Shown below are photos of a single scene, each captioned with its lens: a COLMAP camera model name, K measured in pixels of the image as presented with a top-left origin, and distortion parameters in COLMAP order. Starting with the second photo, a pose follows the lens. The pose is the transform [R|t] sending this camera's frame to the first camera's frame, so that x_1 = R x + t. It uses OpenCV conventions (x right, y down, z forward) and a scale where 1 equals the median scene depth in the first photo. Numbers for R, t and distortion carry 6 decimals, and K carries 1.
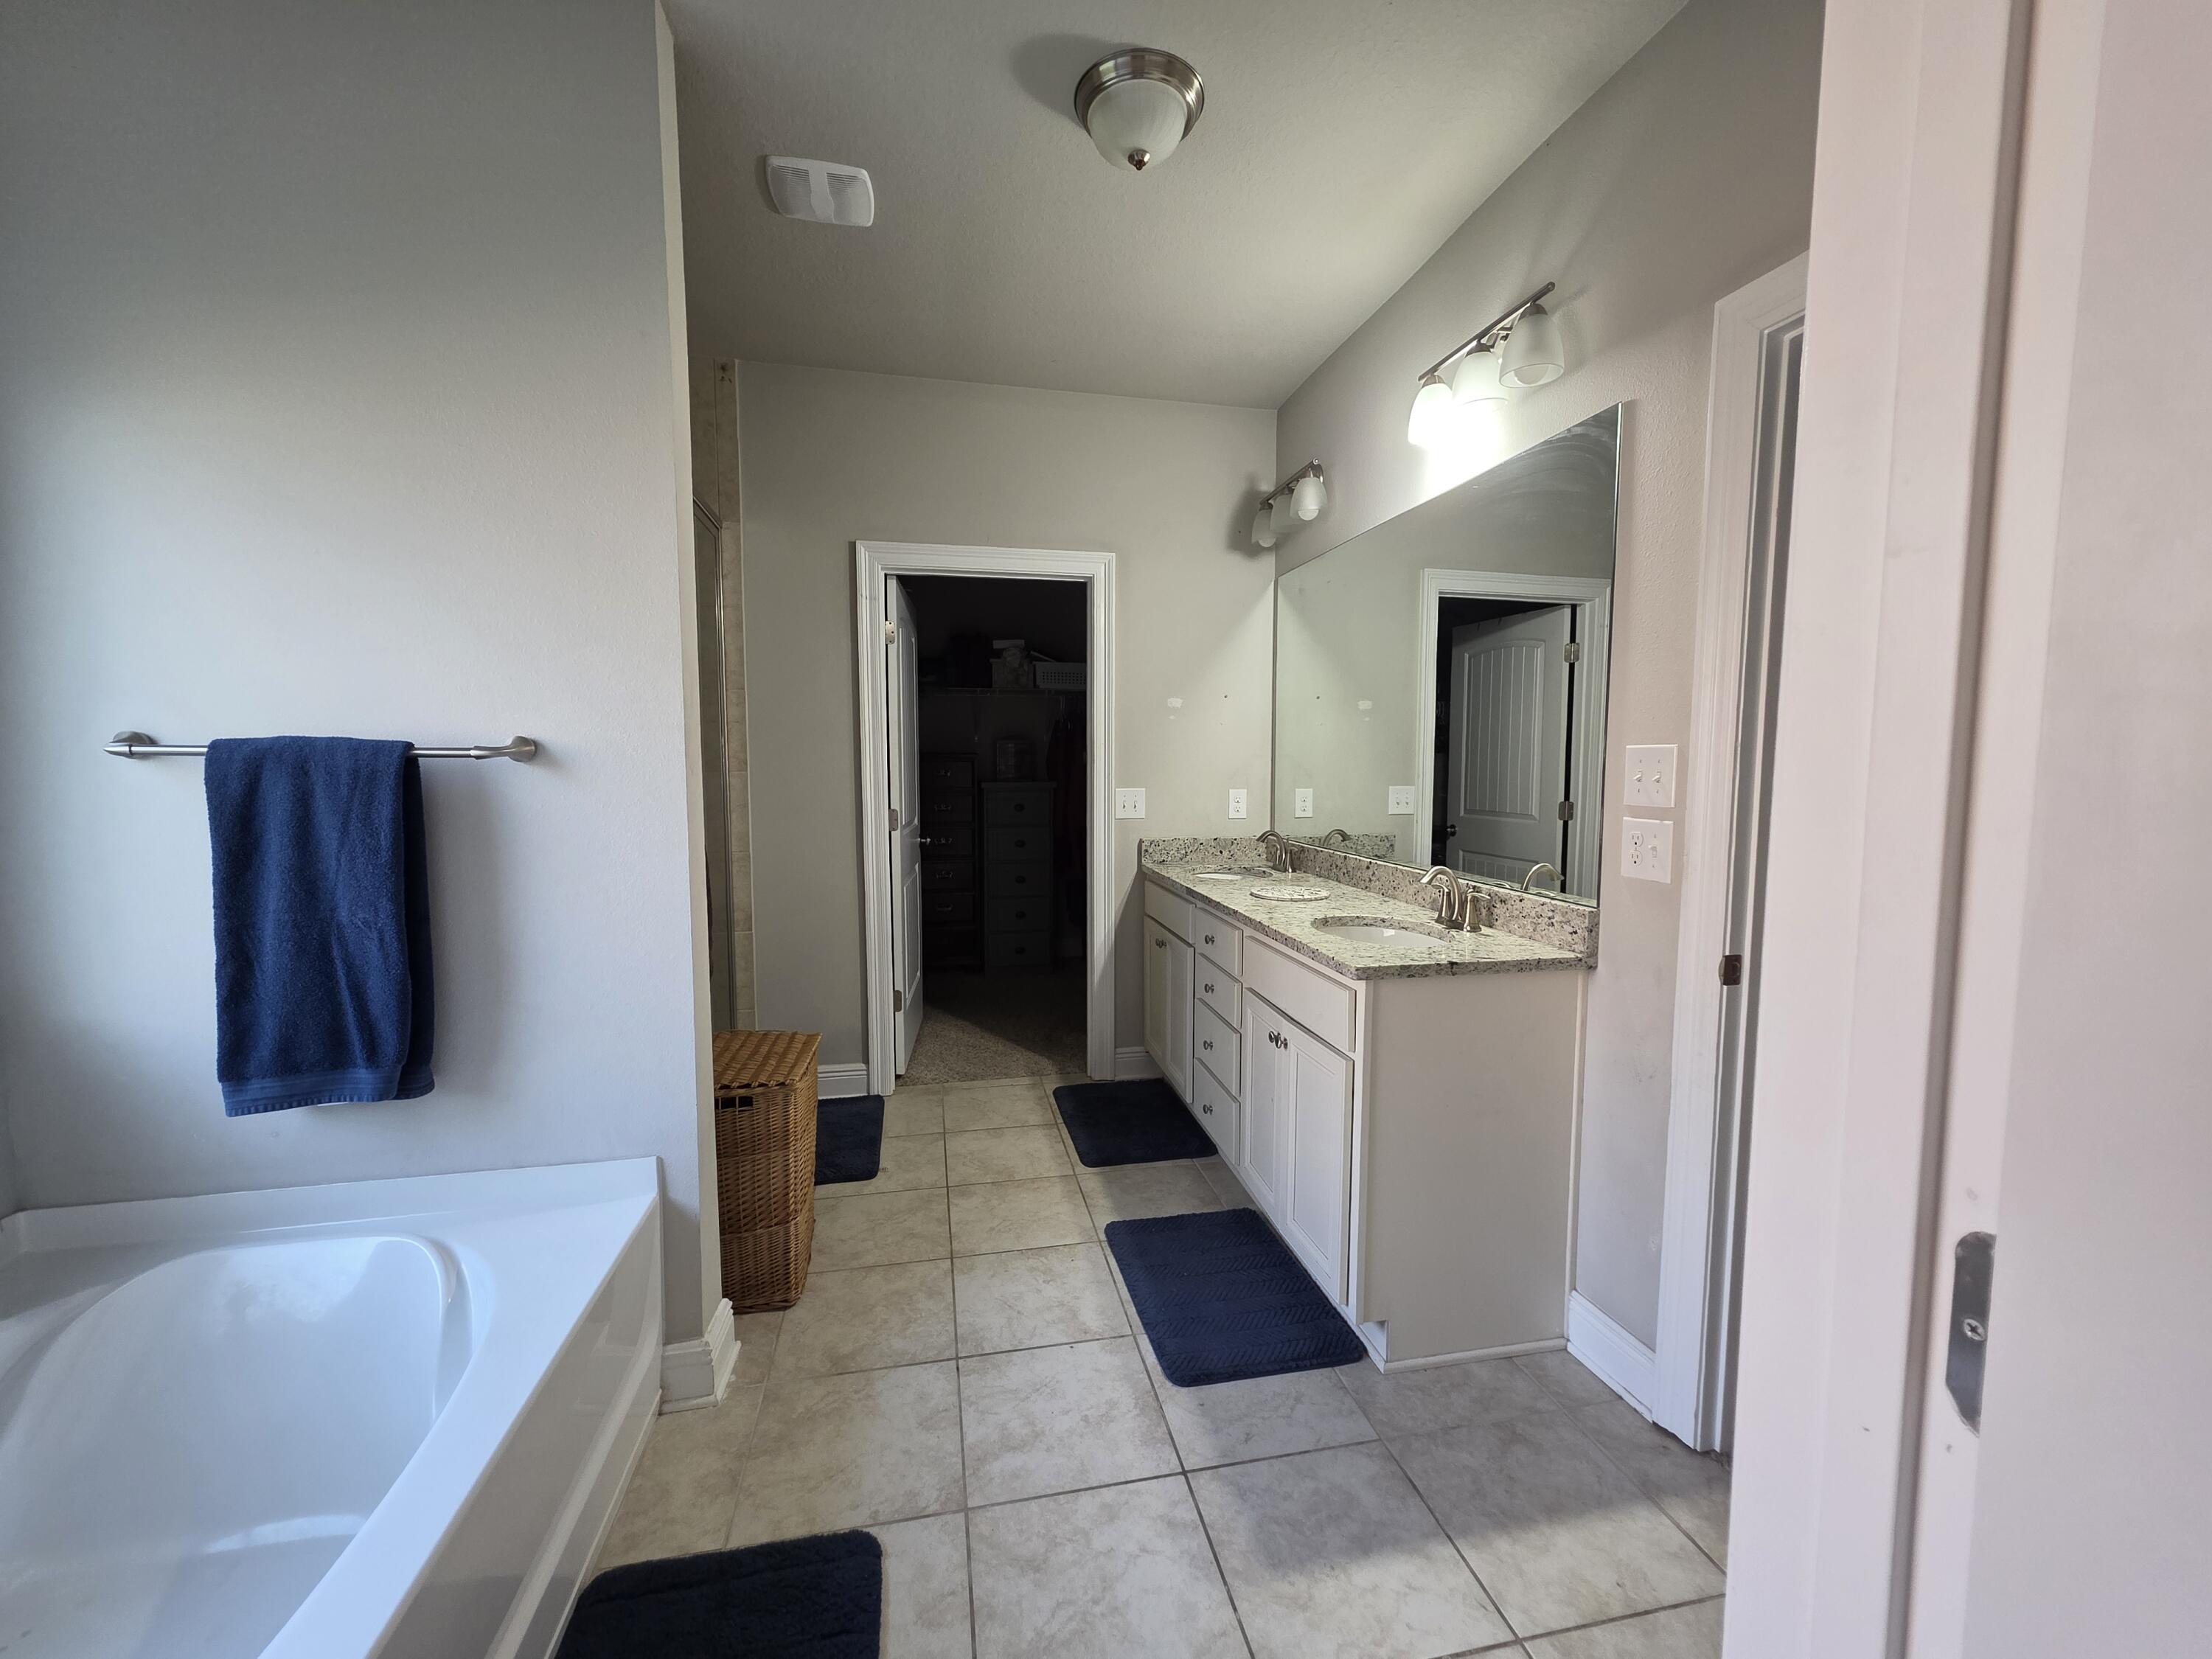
lens RADIAL K [[877.3, 0, 1106.0], [0, 877.3, 829.5], [0, 0, 1]] dist [0.003602, 0.000351]
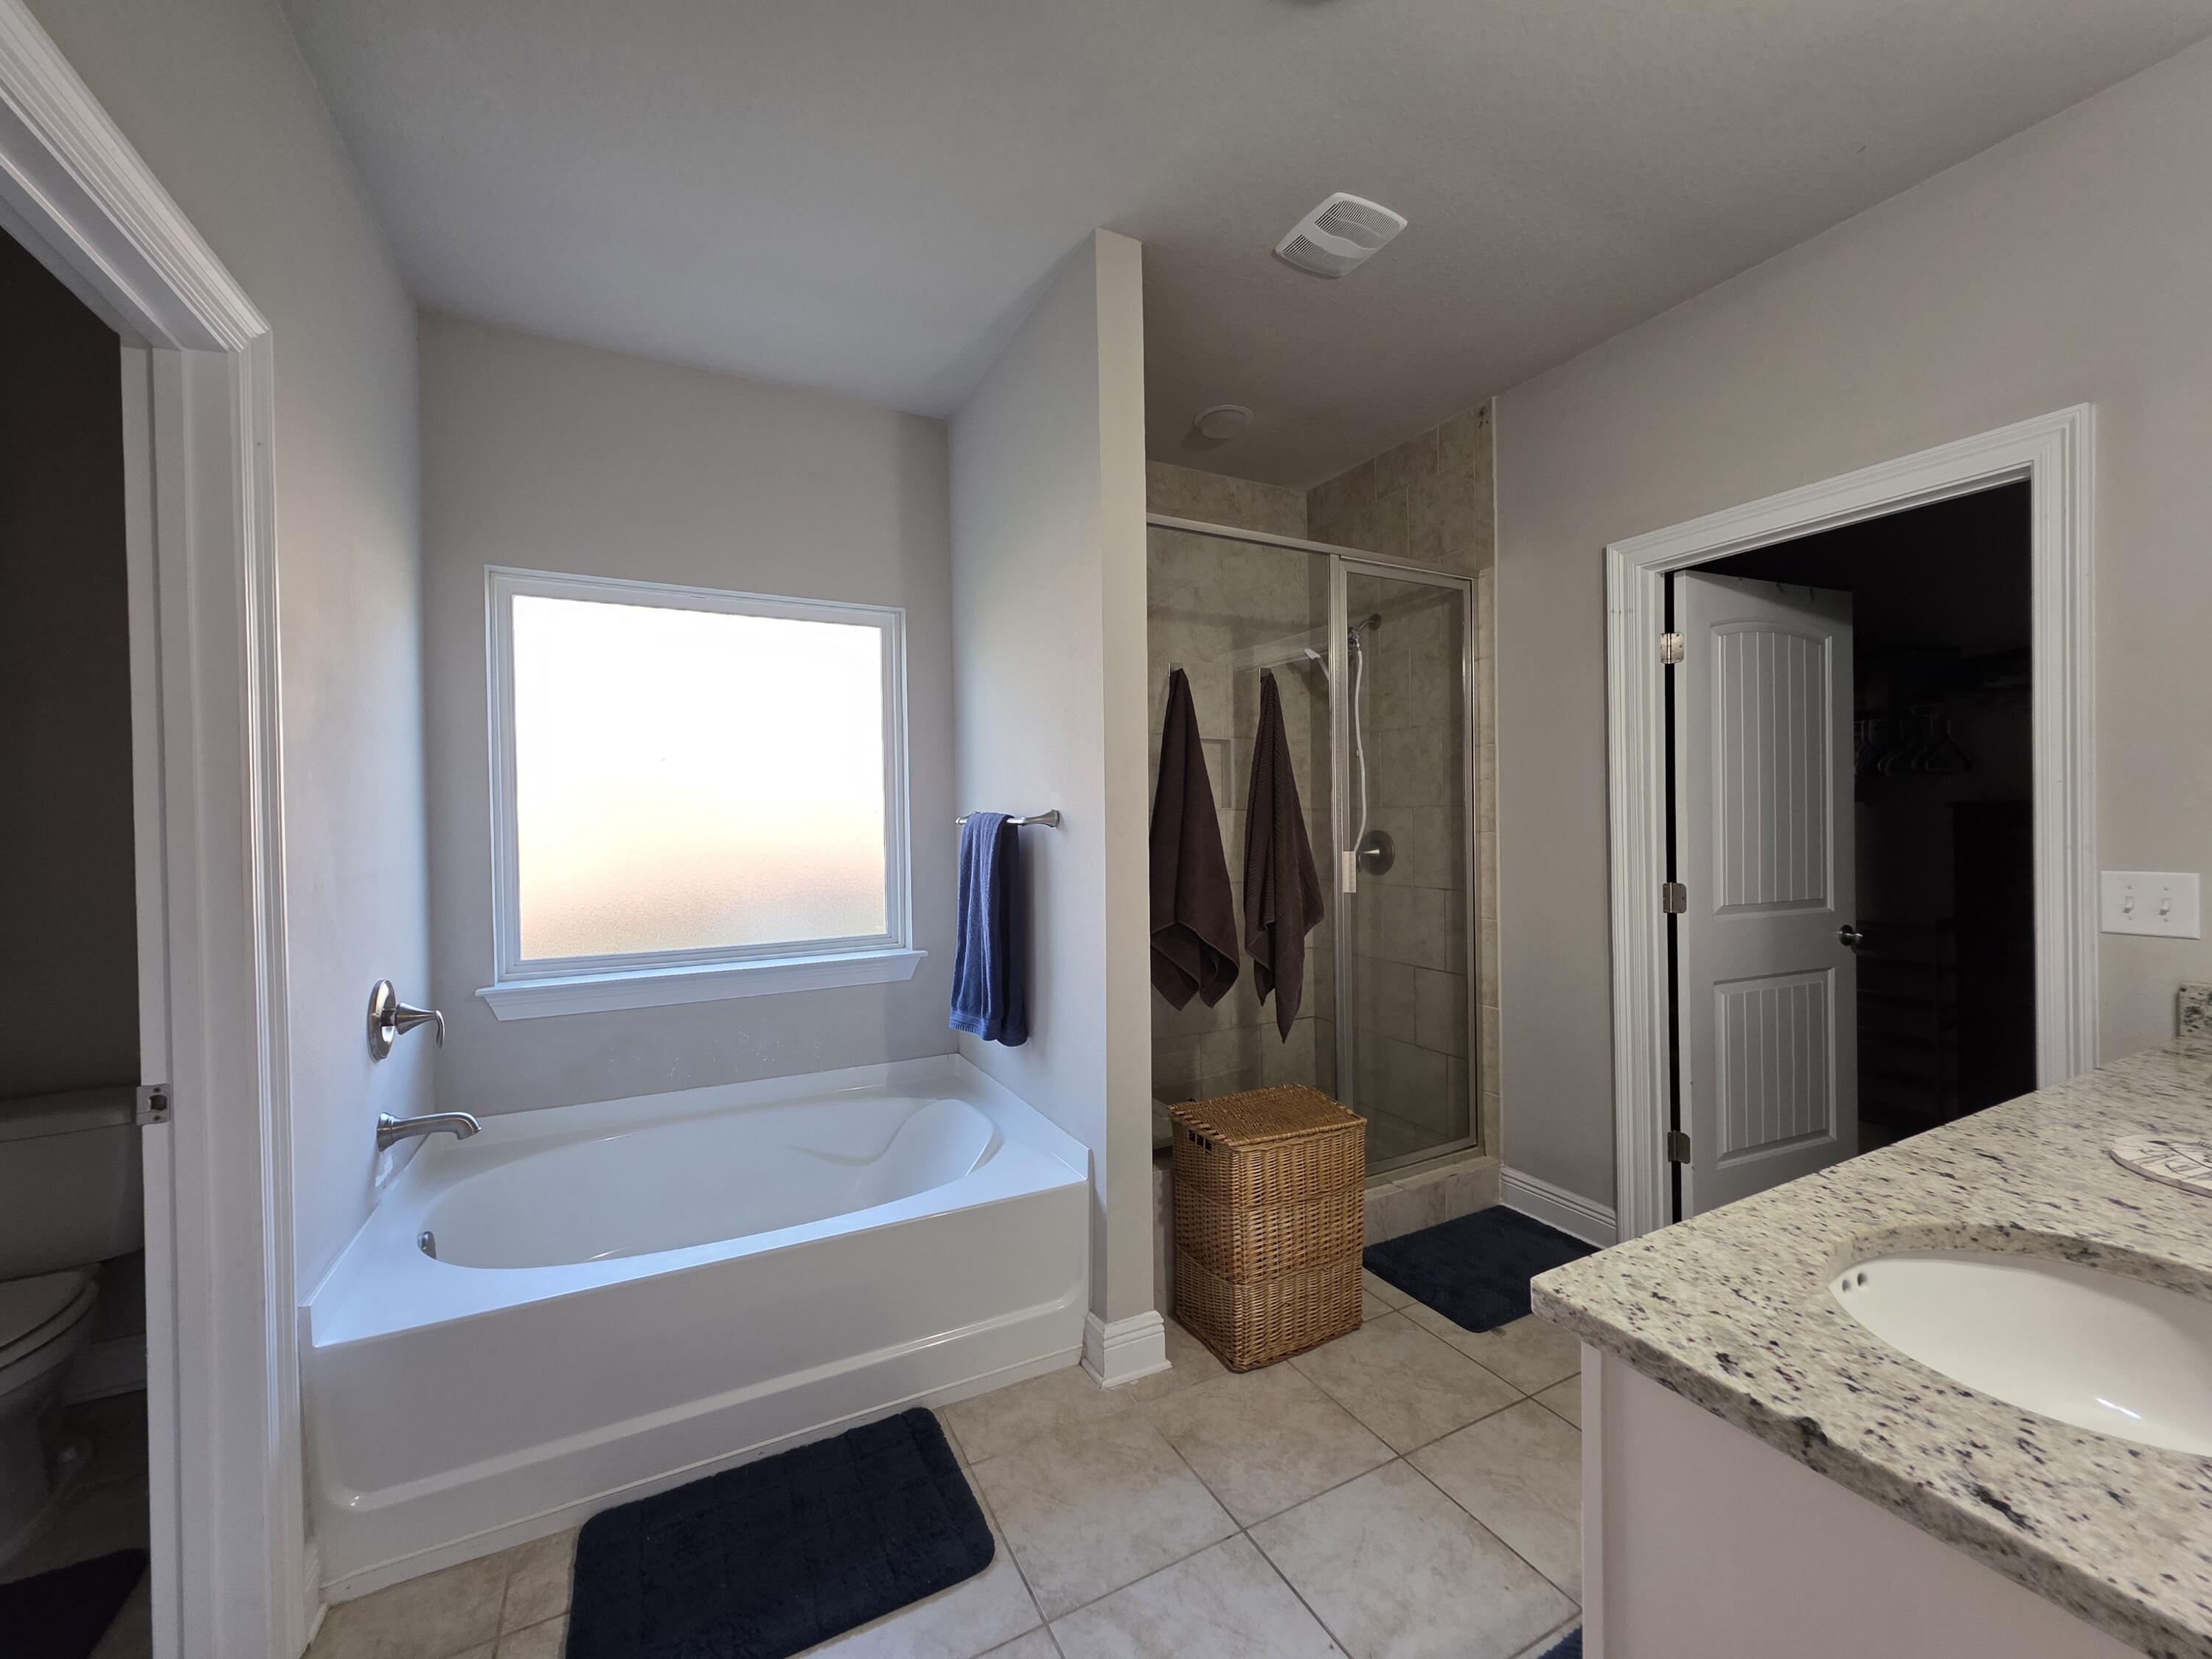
lens RADIAL K [[877.3, 0, 1106.0], [0, 877.3, 829.5], [0, 0, 1]] dist [0.003602, 0.000351]
pose [[0.273790, 0.003579, -0.961783, 0.561804], [-0.062761, 0.997928, -0.014153, -0.046637], [0.959740, 0.064238, 0.273447, 0.555570]]
